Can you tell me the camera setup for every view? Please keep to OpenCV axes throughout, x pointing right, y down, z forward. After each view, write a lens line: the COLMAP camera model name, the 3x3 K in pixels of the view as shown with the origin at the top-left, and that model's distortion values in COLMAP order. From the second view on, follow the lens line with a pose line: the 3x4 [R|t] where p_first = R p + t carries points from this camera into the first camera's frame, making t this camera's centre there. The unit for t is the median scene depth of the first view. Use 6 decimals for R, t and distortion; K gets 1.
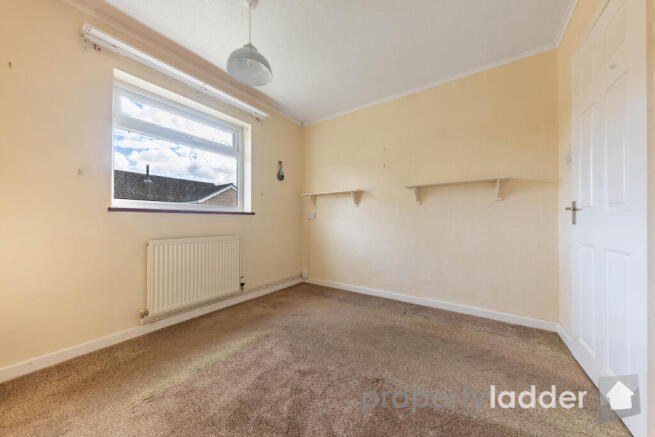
lens RADIAL K [[225.6, 0, 328.1], [0, 225.6, 220.2], [0, 0, 1]] dist [0.000468, 0.000061]
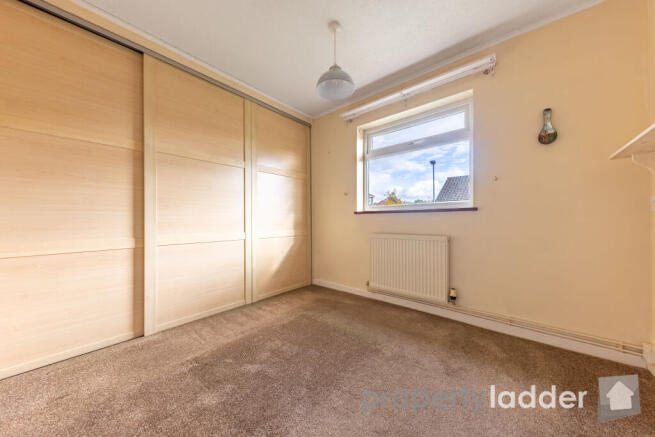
lens RADIAL K [[225.6, 0, 328.1], [0, 225.6, 219.7], [0, 0, 1]] dist [0.000468, 0.000061]
pose [[-0.109044, 0.001077, -0.994036, 0.516183], [0.008523, 0.999964, 0.000148, 0.000677], [0.994000, -0.008456, -0.109049, 0.707907]]
